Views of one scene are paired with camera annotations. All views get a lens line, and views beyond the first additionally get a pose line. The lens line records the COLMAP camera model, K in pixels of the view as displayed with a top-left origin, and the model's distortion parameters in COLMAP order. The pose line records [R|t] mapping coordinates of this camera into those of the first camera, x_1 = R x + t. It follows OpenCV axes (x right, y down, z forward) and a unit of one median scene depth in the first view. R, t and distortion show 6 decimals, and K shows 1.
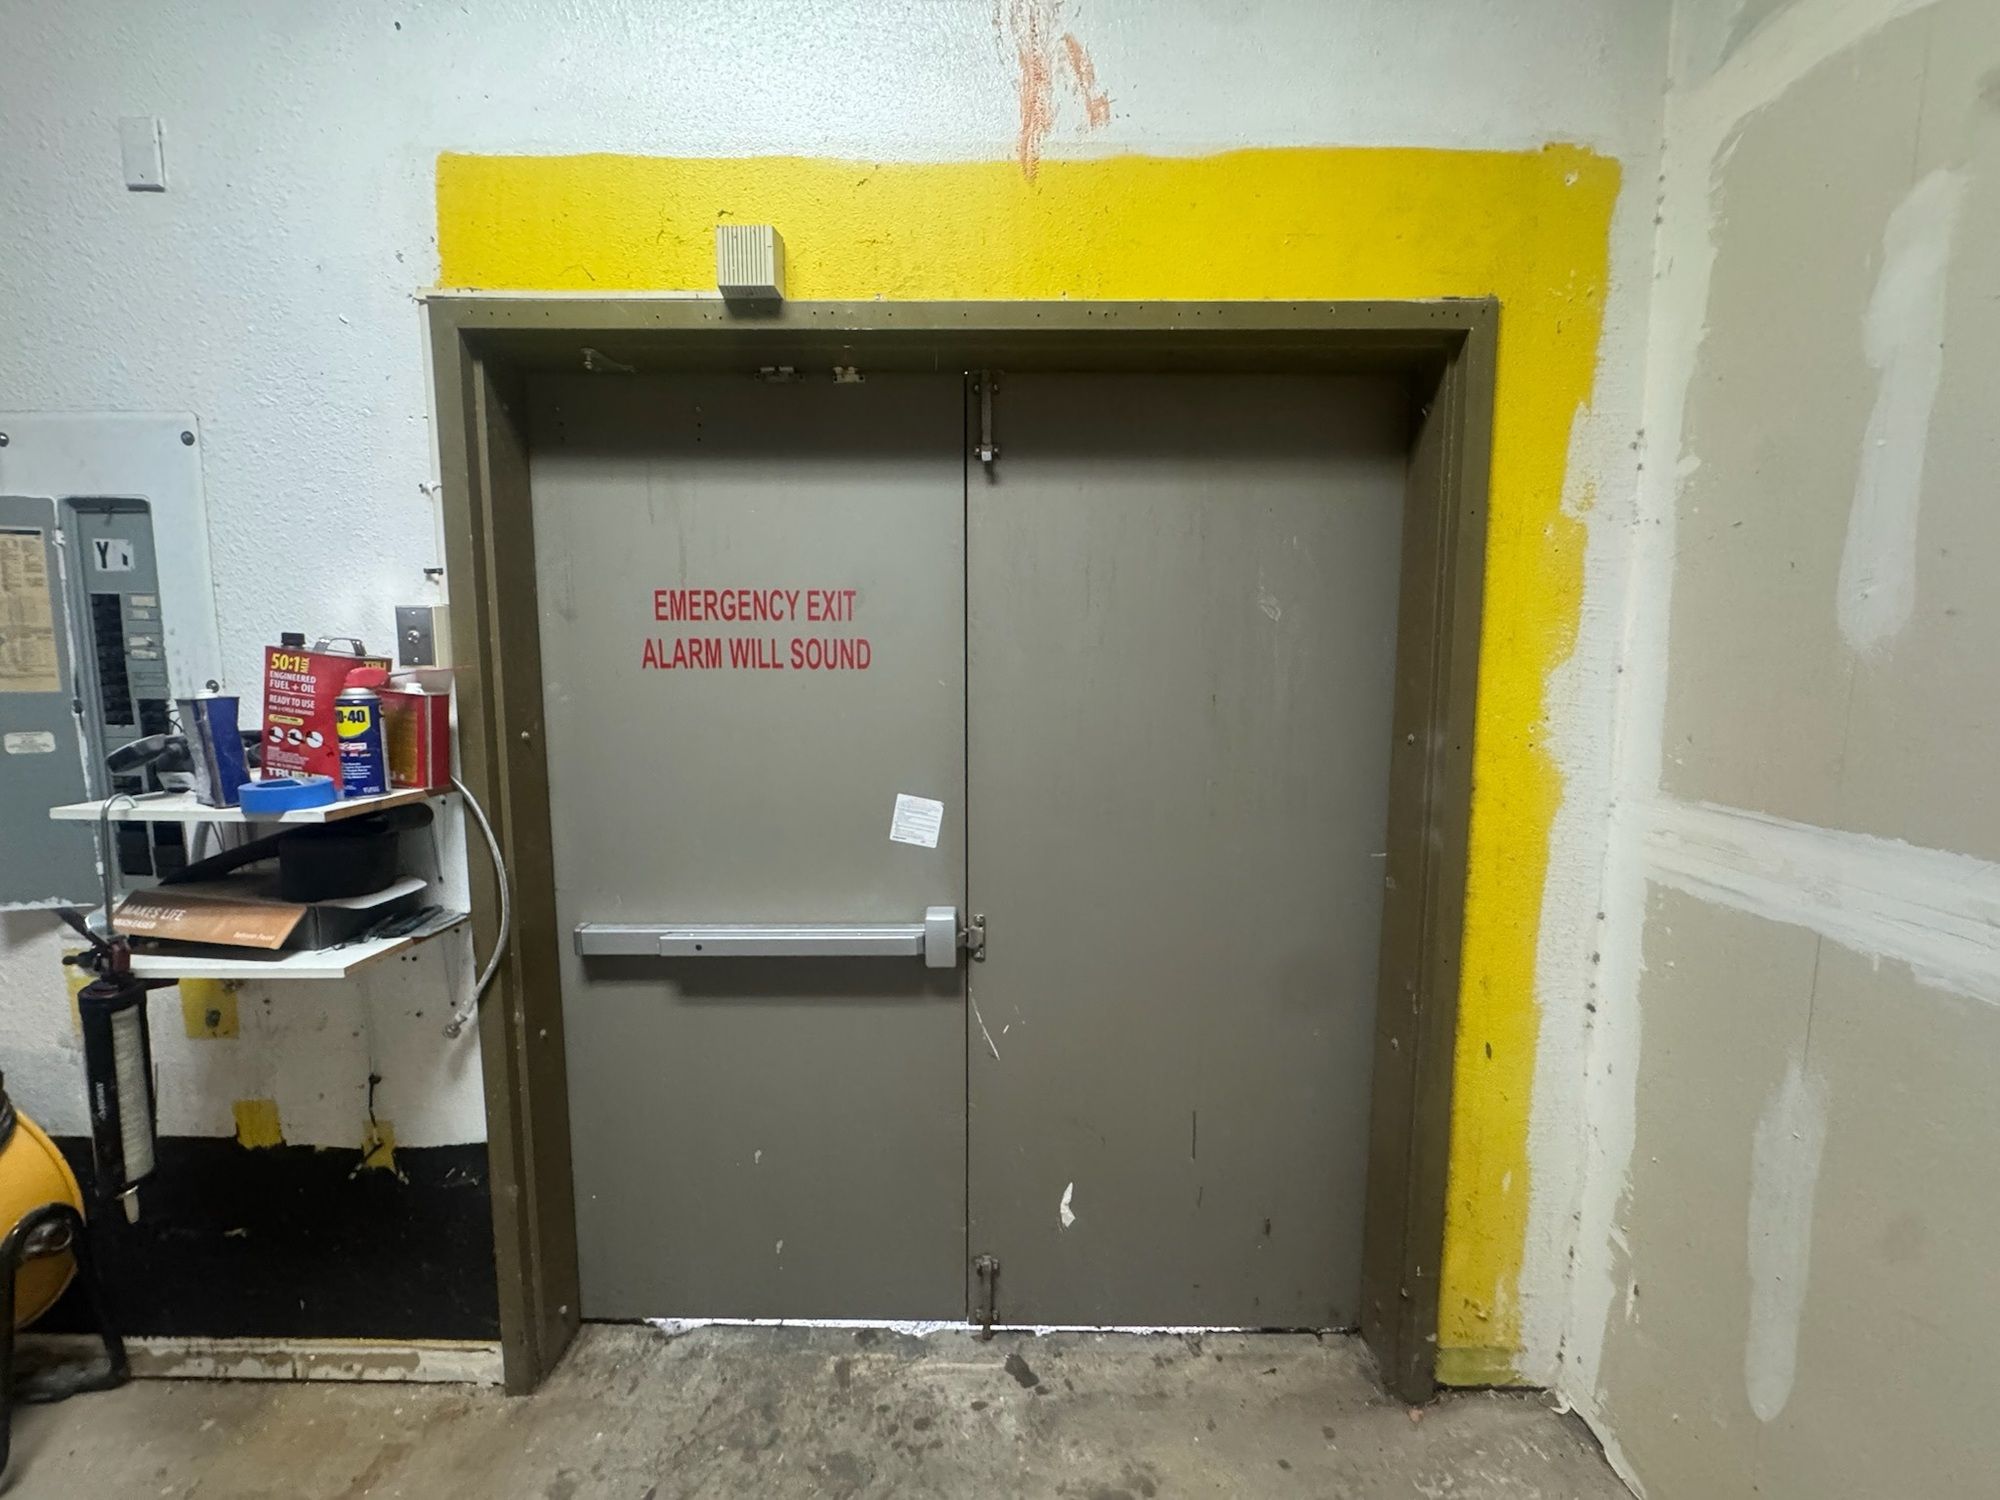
lens RADIAL K [[795.9, 0, 1000.6], [0, 795.9, 748.8], [0, 0, 1]] dist [-0.006440, 0.000412]
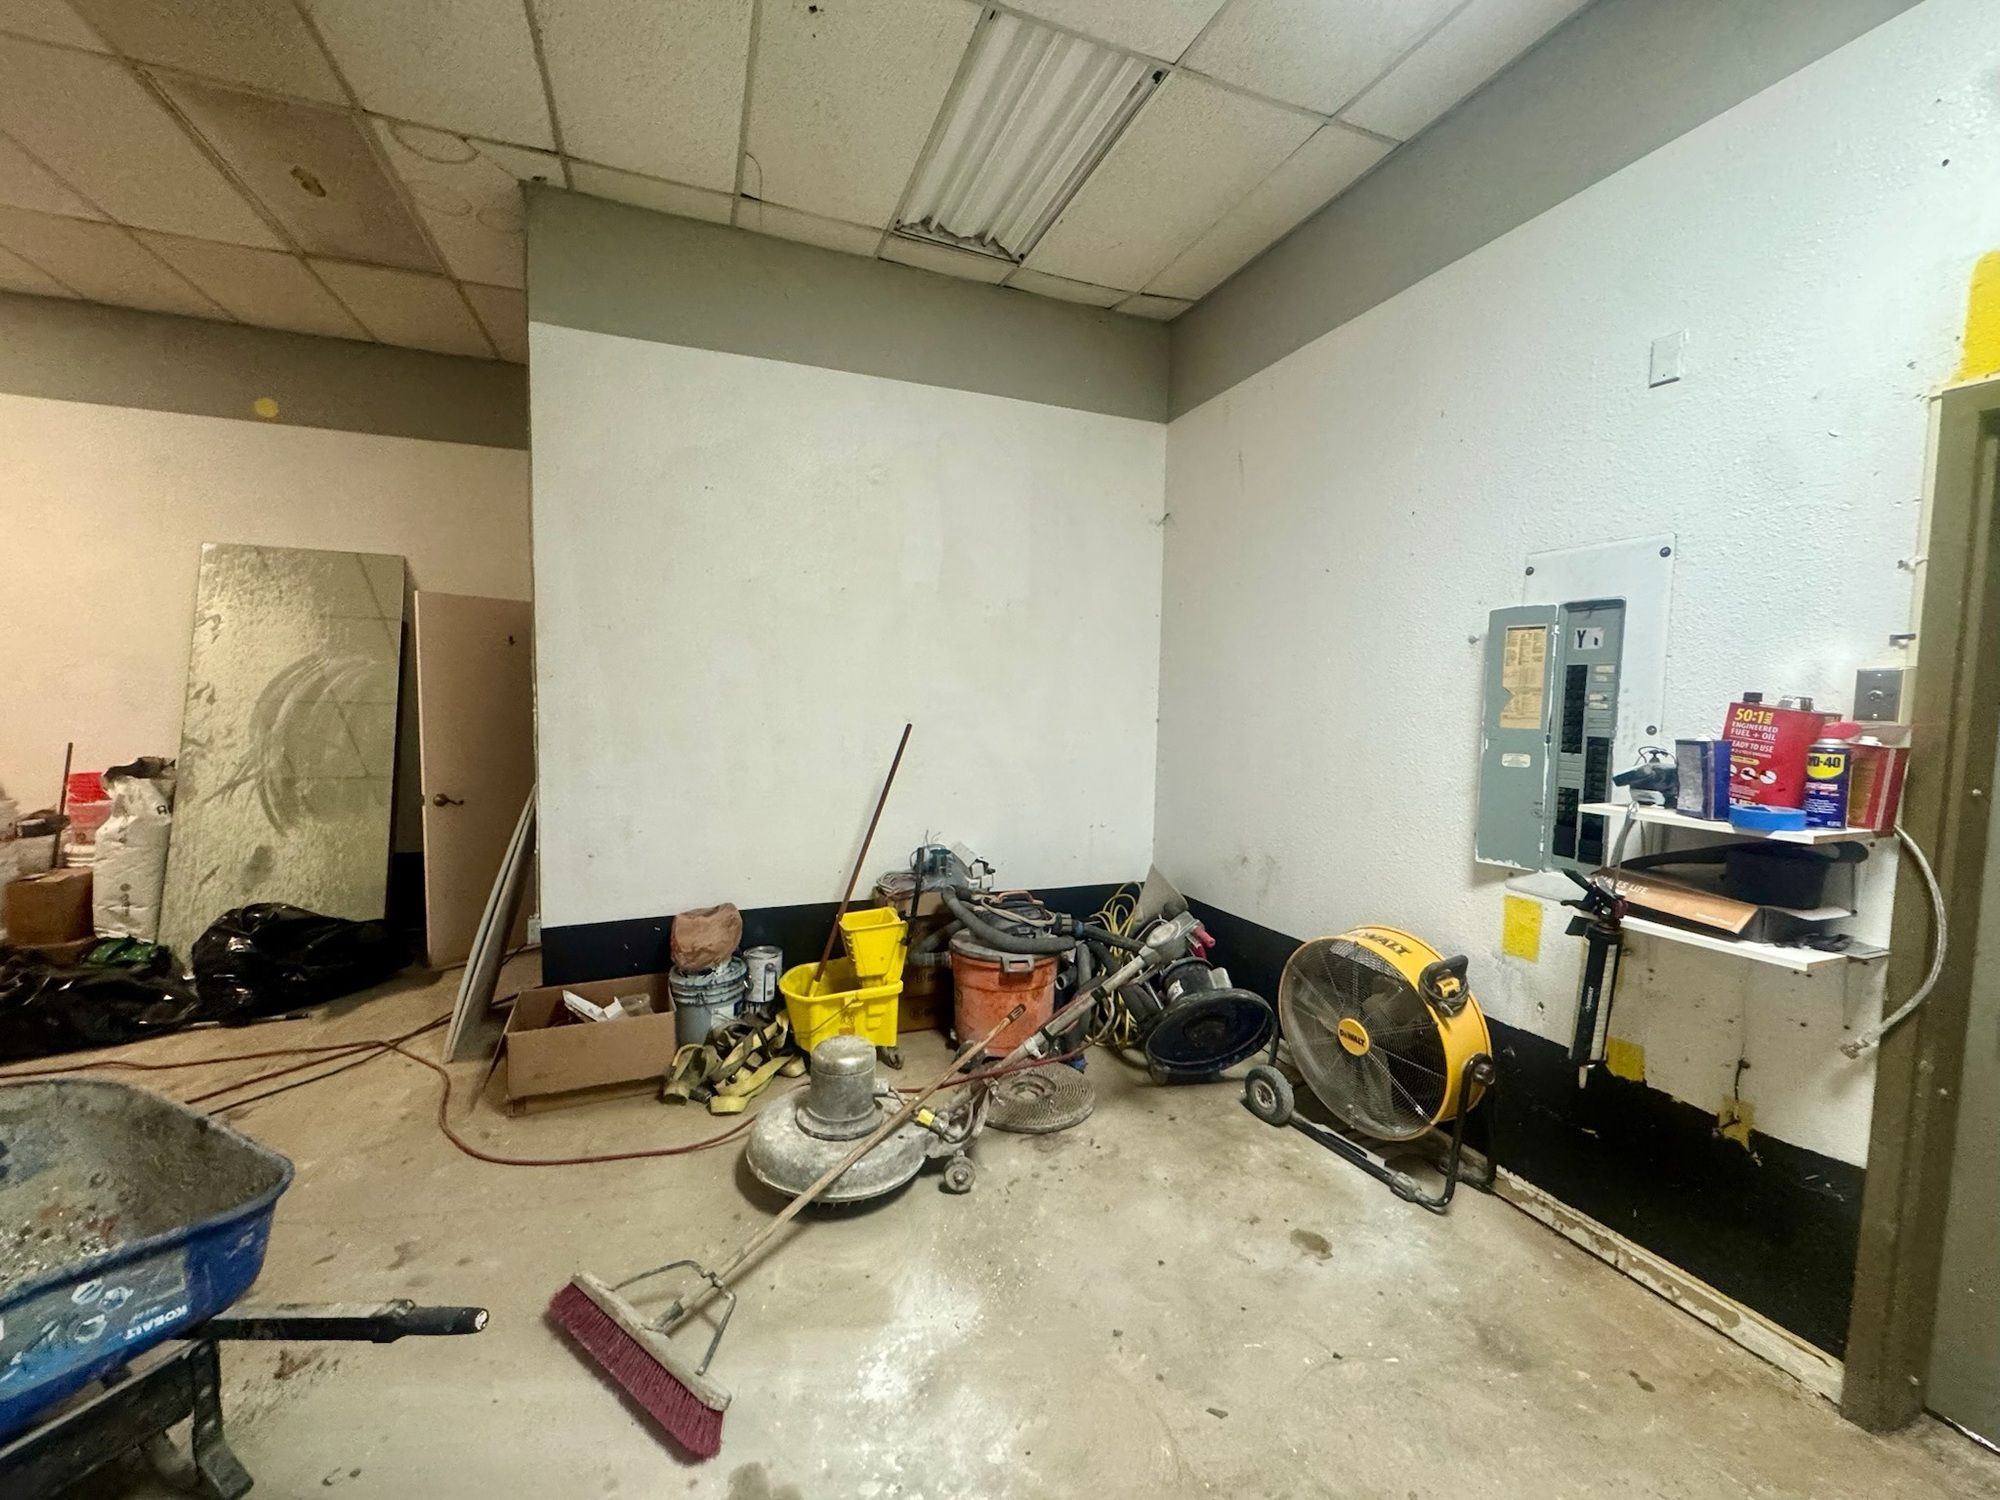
lens RADIAL K [[795.9, 0, 1000.0], [0, 795.9, 750.3], [0, 0, 1]] dist [-0.006440, 0.000412]
pose [[0.377984, 0.069374, -0.923209, -0.156279], [-0.117027, 0.992770, 0.026687, 0.050425], [0.918386, 0.097953, 0.383370, -0.552381]]
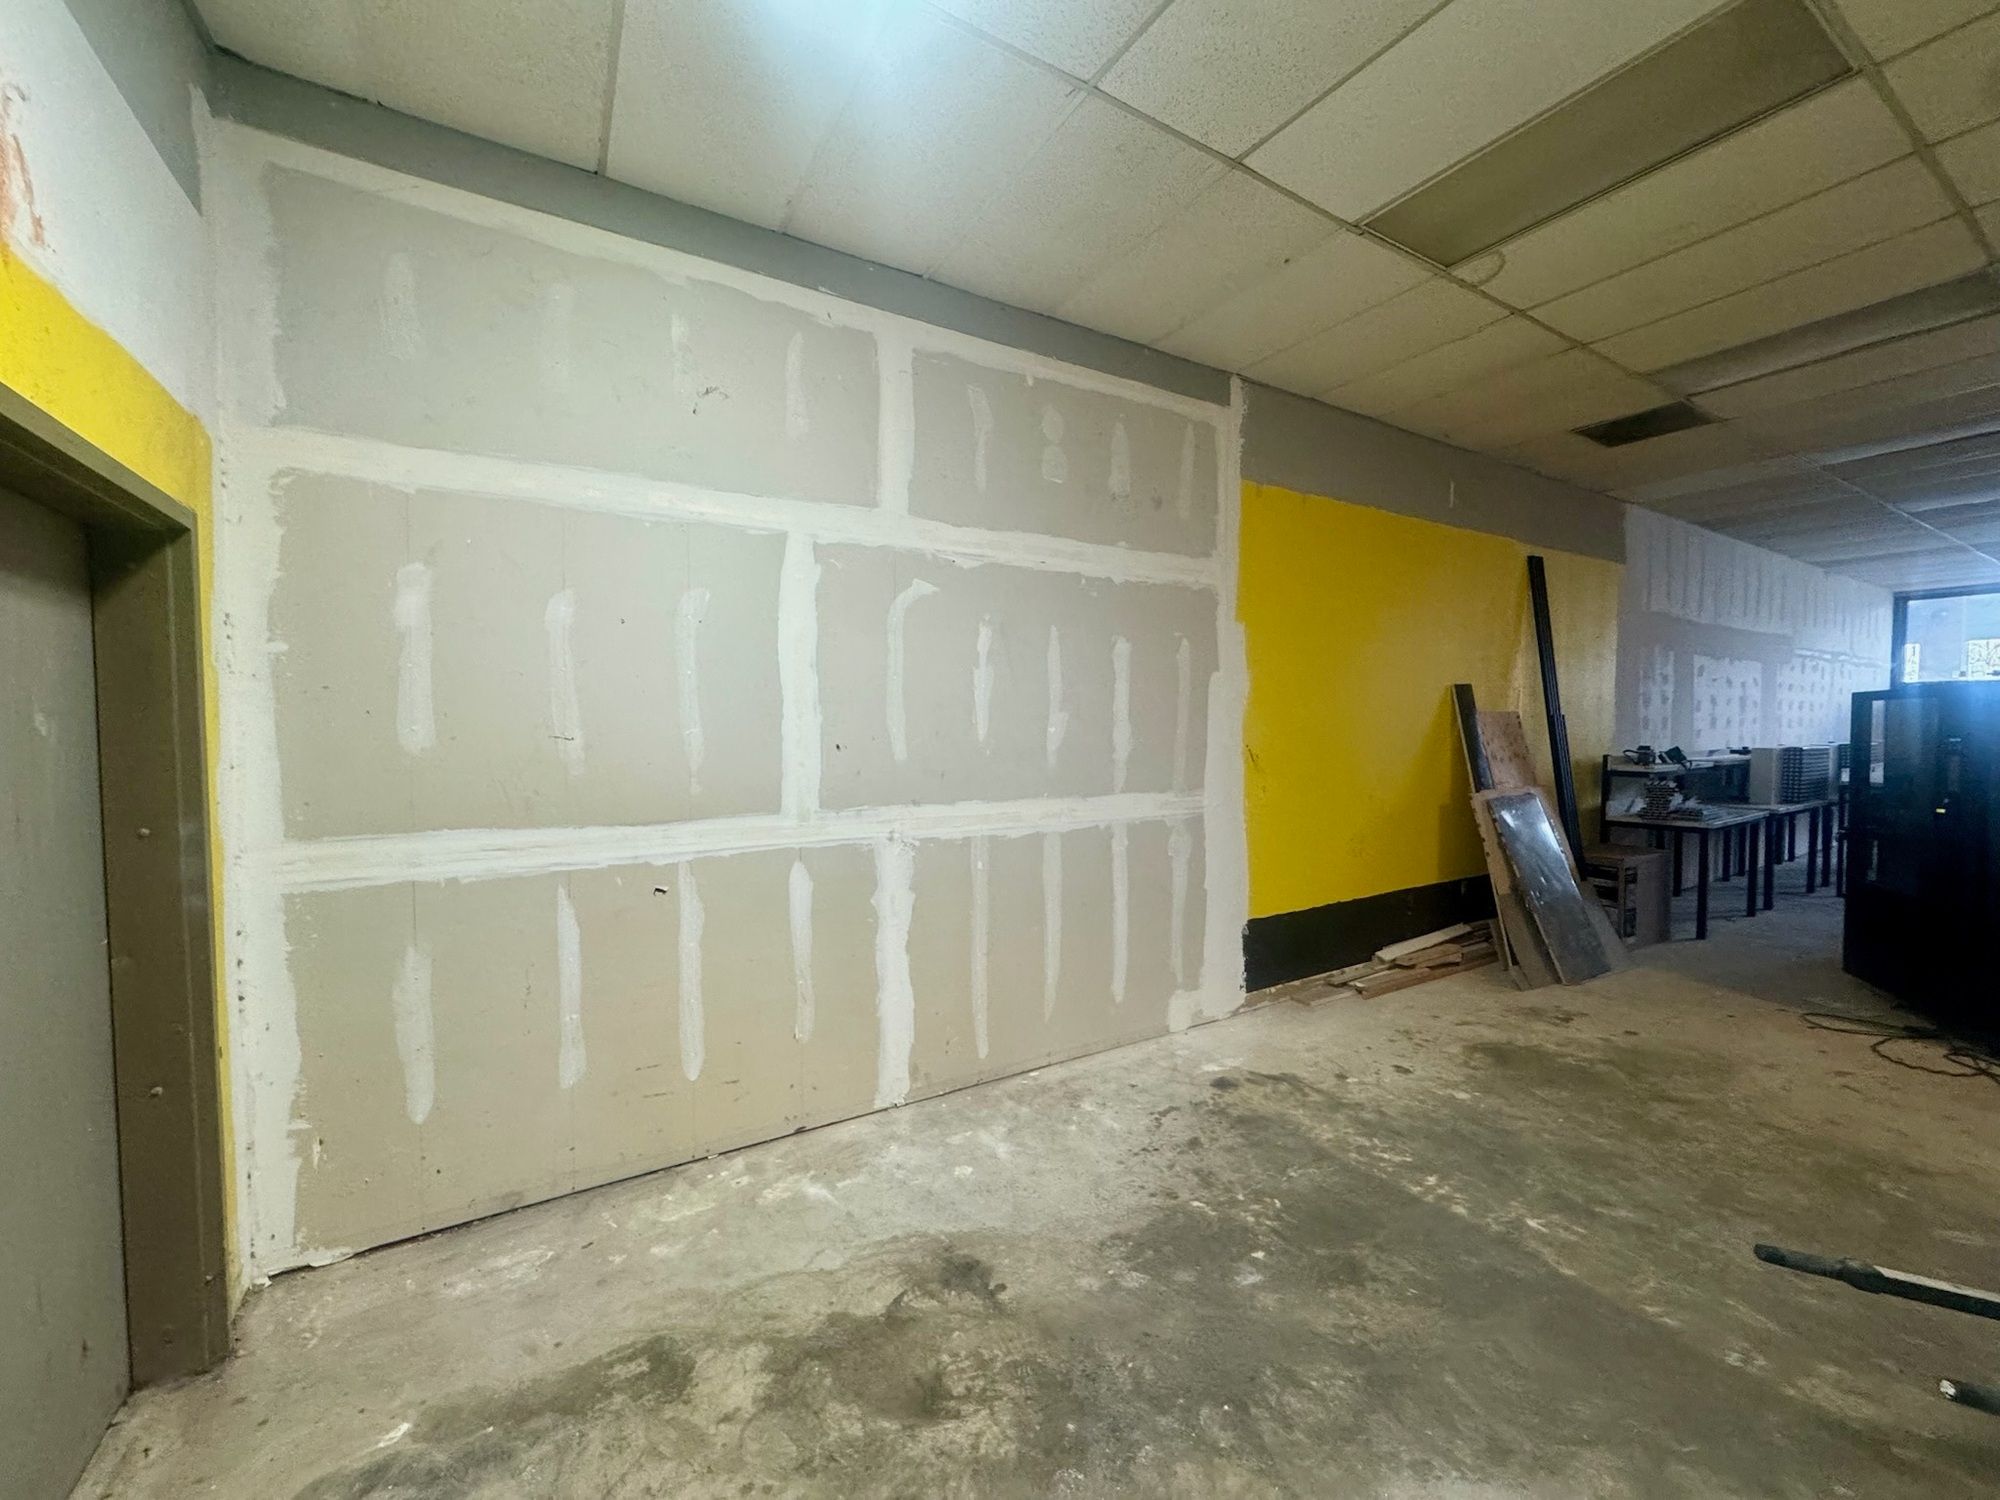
lens RADIAL K [[795.9, 0, 1002.0], [0, 795.9, 753.0], [0, 0, 1]] dist [-0.006440, 0.000412]
pose [[-0.533691, -0.034120, 0.844991, -1.572353], [0.093808, 0.990631, 0.099250, -0.171128], [-0.840461, 0.132236, -0.525490, 0.686816]]
